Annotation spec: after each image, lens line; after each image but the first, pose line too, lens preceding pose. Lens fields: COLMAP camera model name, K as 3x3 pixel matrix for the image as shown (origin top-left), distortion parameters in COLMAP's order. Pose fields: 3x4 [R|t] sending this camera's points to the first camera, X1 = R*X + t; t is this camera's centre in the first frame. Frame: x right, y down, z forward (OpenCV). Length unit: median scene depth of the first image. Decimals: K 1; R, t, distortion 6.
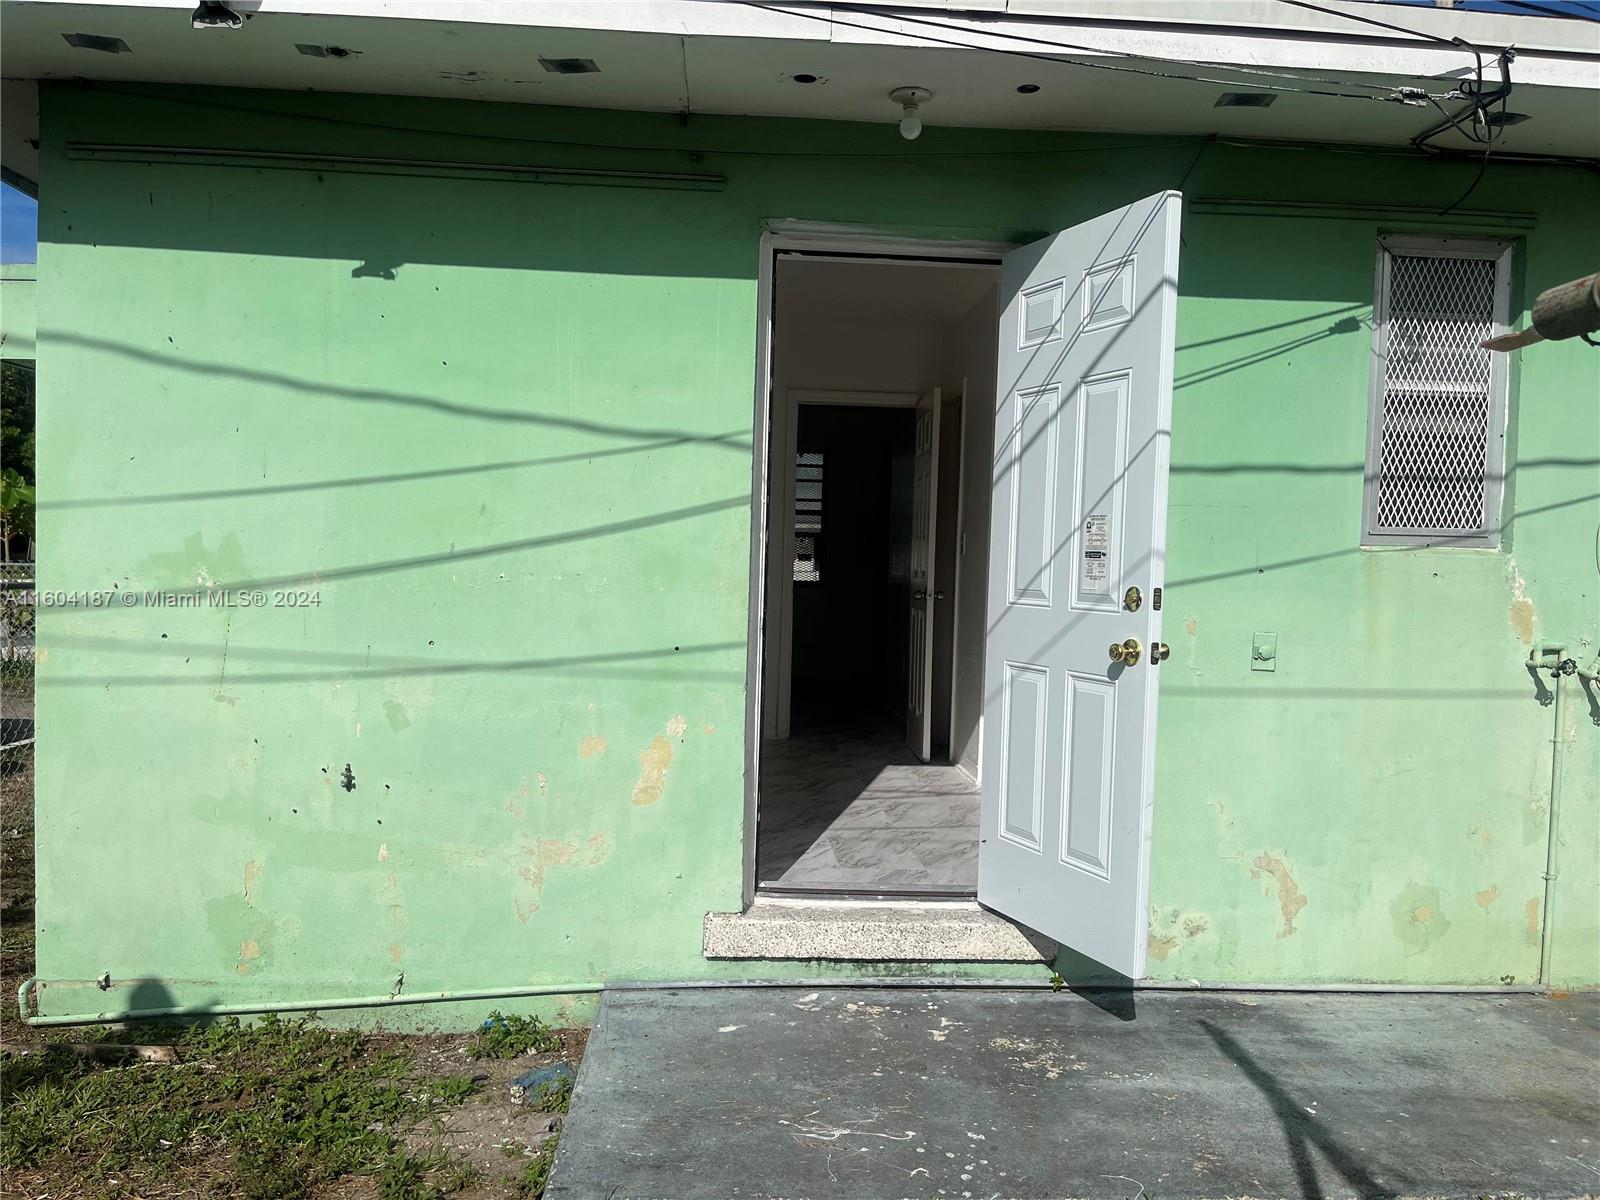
lens RADIAL K [[1210.5, 0, 787.3], [0, 1210.5, 607.6], [0, 0, 1]] dist [0.076909, -0.109958]
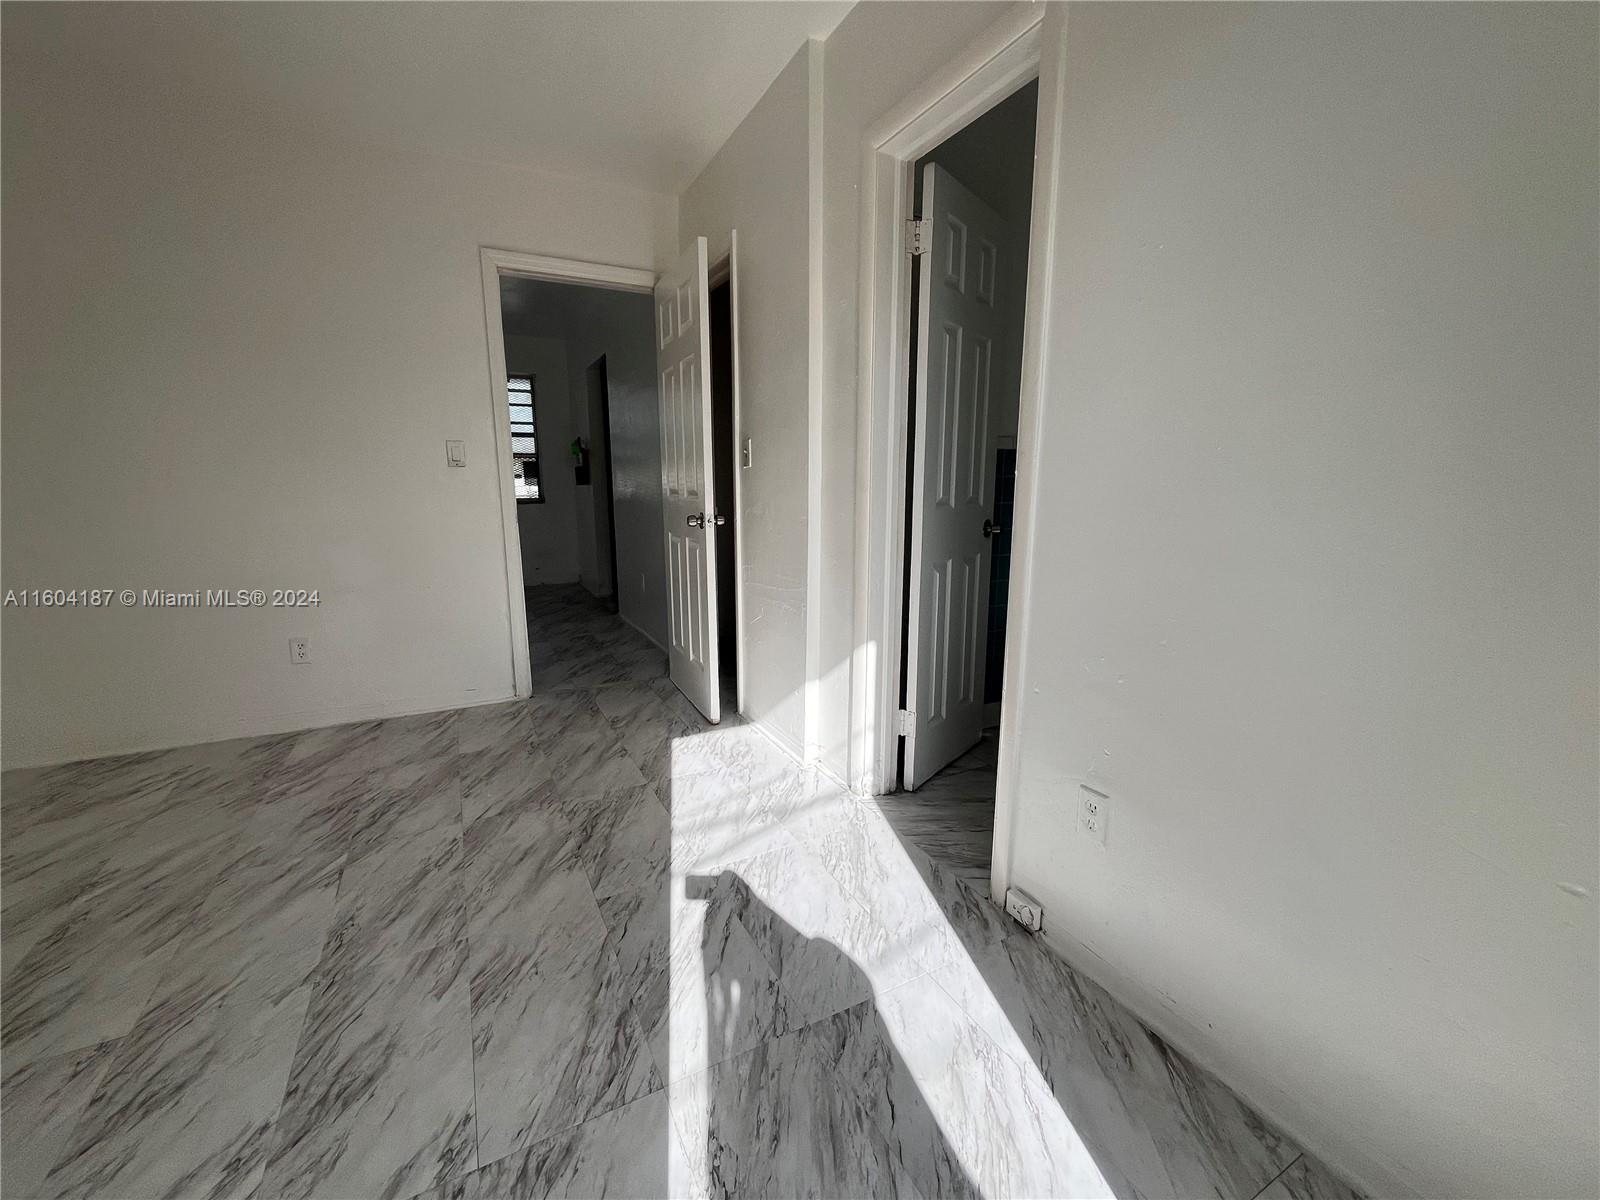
lens RADIAL K [[650.3, 0, 797.0], [0, 650.3, 603.0], [0, 0, 1]] dist [-0.003375, 0.000083]
pose [[0.915490, -0.102453, 0.389079, 0.000793], [0.041119, 0.985797, 0.162829, -0.021772], [-0.400235, -0.133070, 0.906700, 0.540856]]
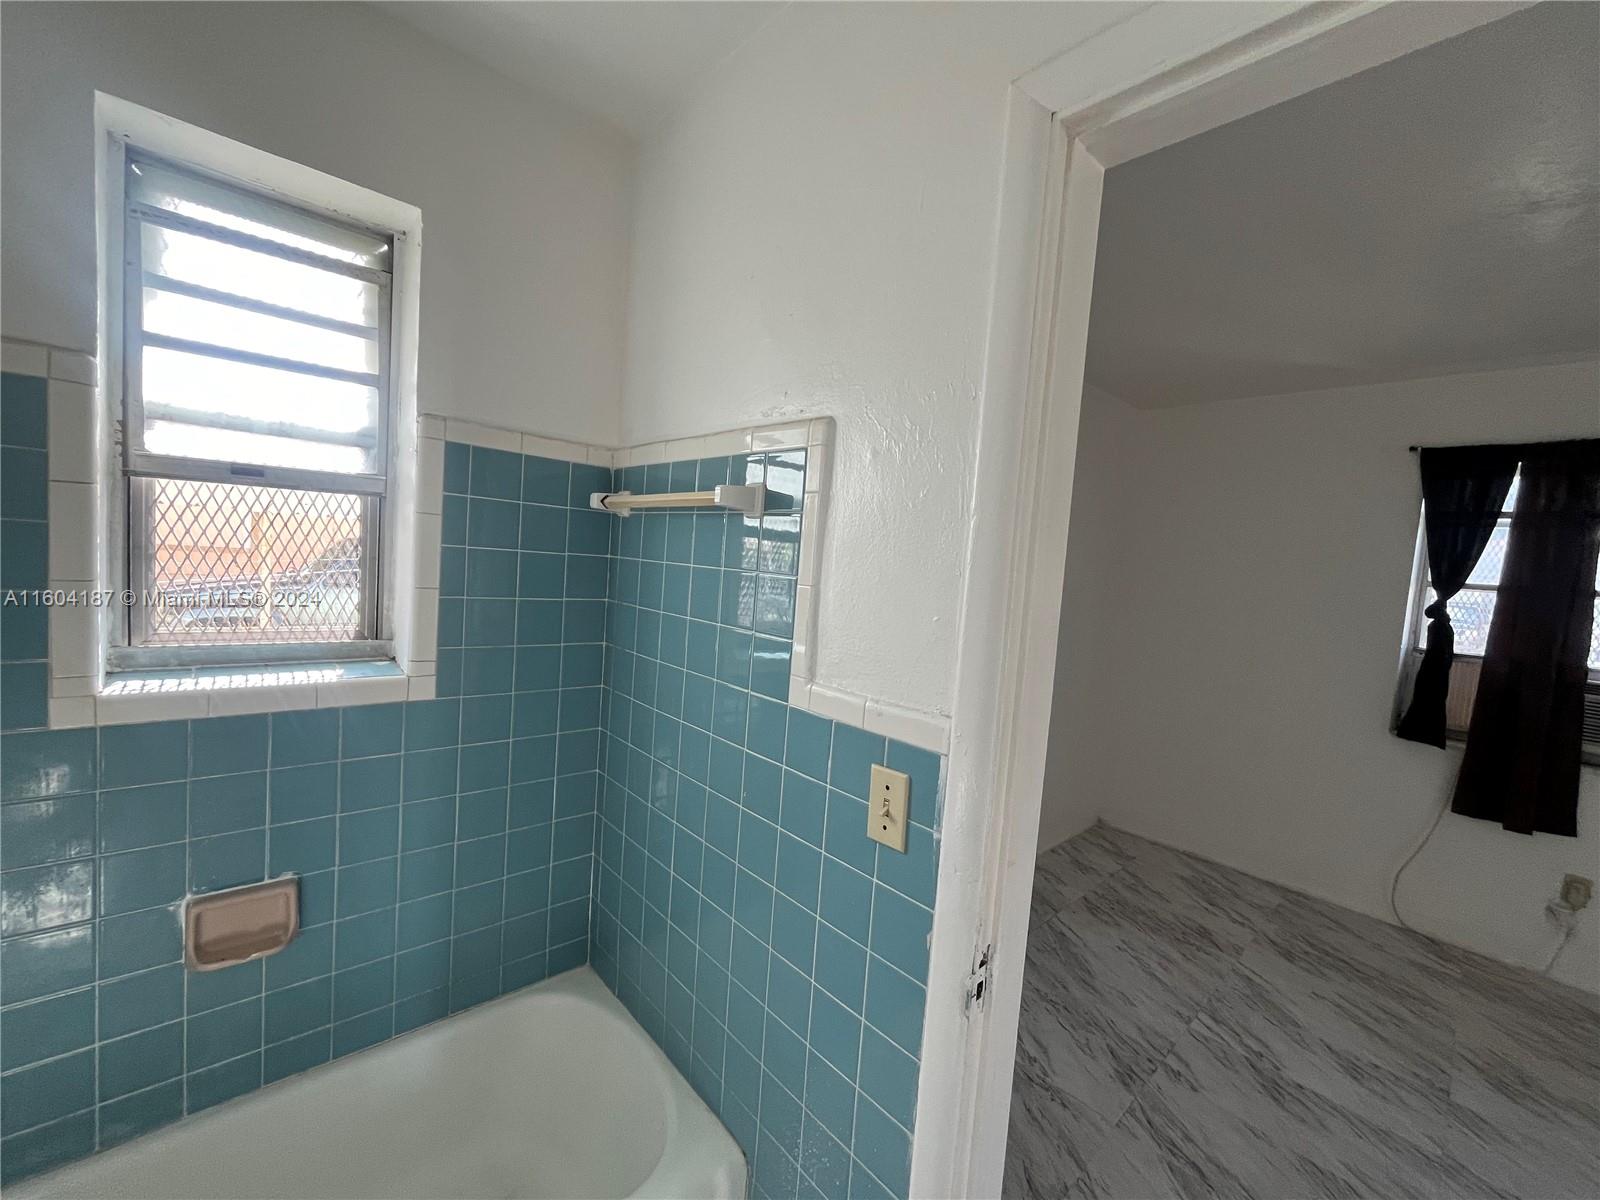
lens RADIAL K [[649.6, 0, 796.5], [0, 649.6, 602.3], [0, 0, 1]] dist [-0.002420, 0.000118]
pose [[-0.779198, -0.043354, -0.625277, 0.275040], [-0.119211, 0.989646, 0.079939, -0.074447], [0.615337, 0.136829, -0.776298, 0.775554]]
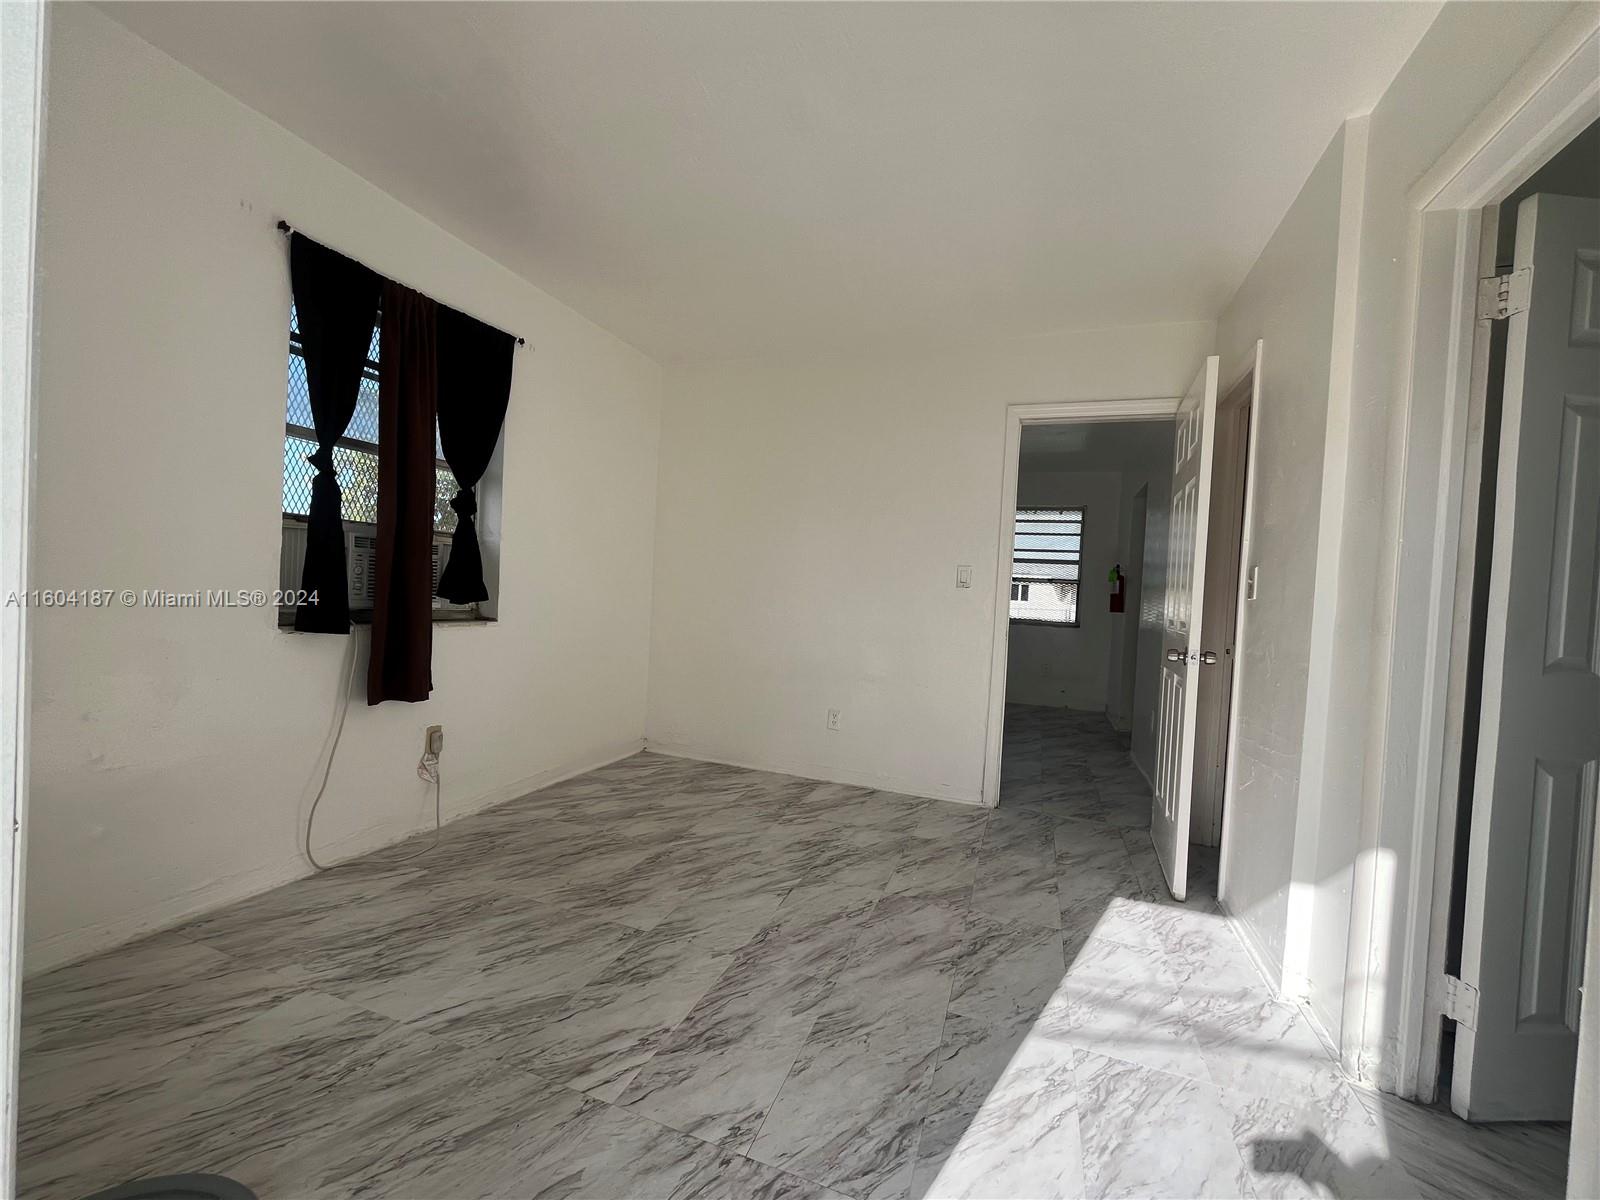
lens RADIAL K [[649.6, 0, 796.5], [0, 649.6, 602.3], [0, 0, 1]] dist [-0.002420, 0.000118]
pose [[0.911640, 0.028609, -0.409992, 0.057723], [-0.043720, 0.998665, -0.027527, -0.019271], [0.408657, 0.043020, 0.911673, 0.526127]]
